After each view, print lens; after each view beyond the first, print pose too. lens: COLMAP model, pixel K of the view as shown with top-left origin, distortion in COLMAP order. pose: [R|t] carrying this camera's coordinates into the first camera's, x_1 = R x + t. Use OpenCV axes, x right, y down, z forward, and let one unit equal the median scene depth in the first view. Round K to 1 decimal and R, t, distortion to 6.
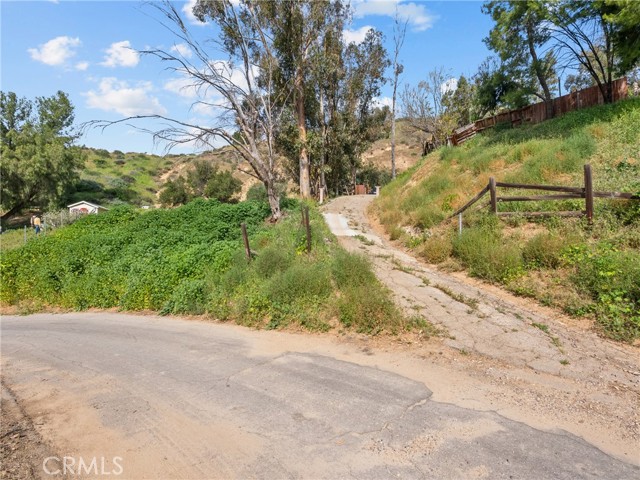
lens RADIAL K [[322.1, 0, 317.7], [0, 322.1, 238.5], [0, 0, 1]] dist [-0.012200, 0.002118]
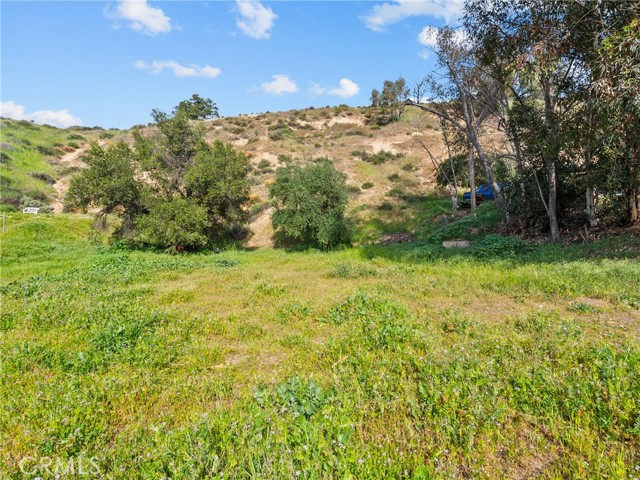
lens RADIAL K [[322.1, 0, 322.4], [0, 322.1, 242.7], [0, 0, 1]] dist [-0.012200, 0.002118]
pose [[0.972242, -0.012290, 0.233655, -0.167543], [0.008865, 0.999837, 0.015704, -0.040435], [-0.233810, -0.013197, 0.972193, 0.324350]]
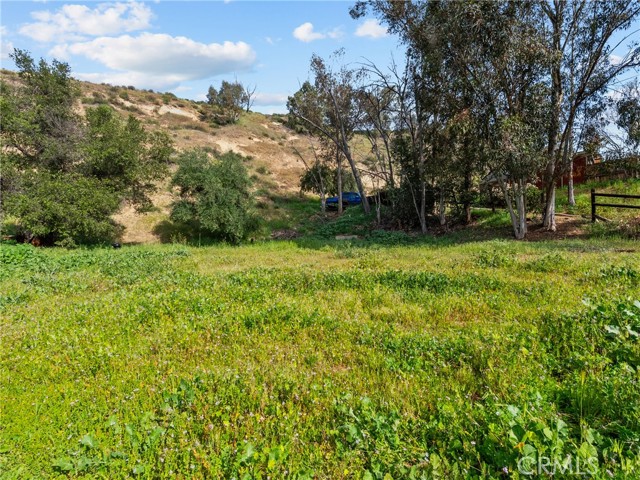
lens RADIAL K [[322.1, 0, 319.6], [0, 322.1, 241.5], [0, 0, 1]] dist [-0.012200, 0.002118]
pose [[0.670204, -0.009383, 0.742117, -0.270523], [0.005247, 0.999955, 0.007905, -0.032862], [-0.742158, -0.001405, 0.670224, 0.353549]]
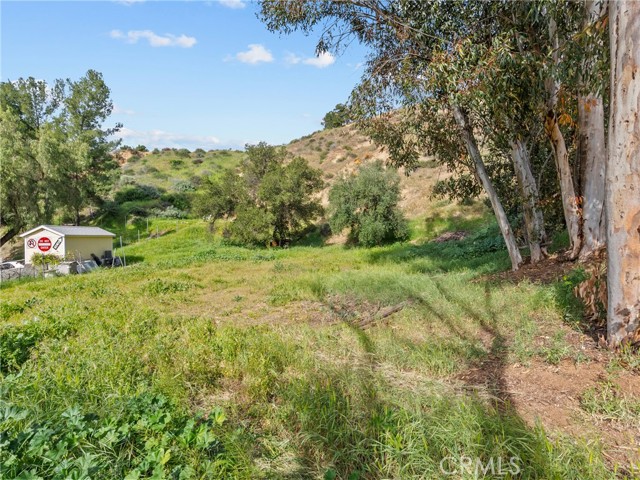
lens RADIAL K [[322.1, 0, 315.5], [0, 322.1, 242.0], [0, 0, 1]] dist [-0.012200, 0.002118]
pose [[0.948580, -0.004098, -0.316510, -0.041728], [0.014951, 0.999380, 0.031870, -0.046458], [0.316183, -0.034964, 0.948054, 0.290921]]
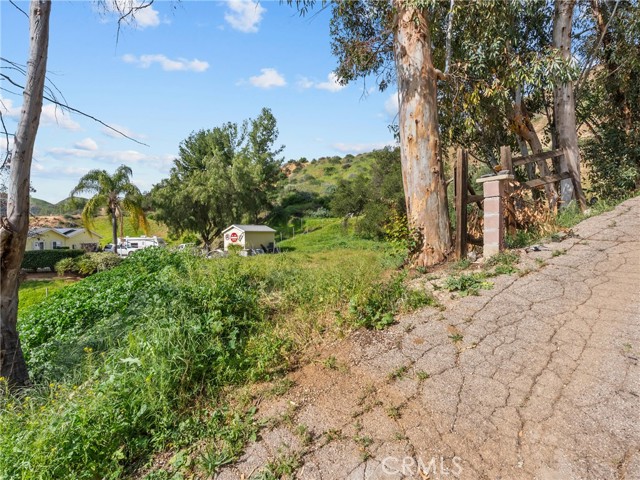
lens RADIAL K [[322.1, 0, 313.7], [0, 322.1, 237.7], [0, 0, 1]] dist [-0.012200, 0.002118]
pose [[0.692696, -0.013940, -0.721095, 0.017270], [0.034103, 0.999328, 0.013441, -0.041168], [0.720423, -0.033902, 0.692706, 0.265884]]
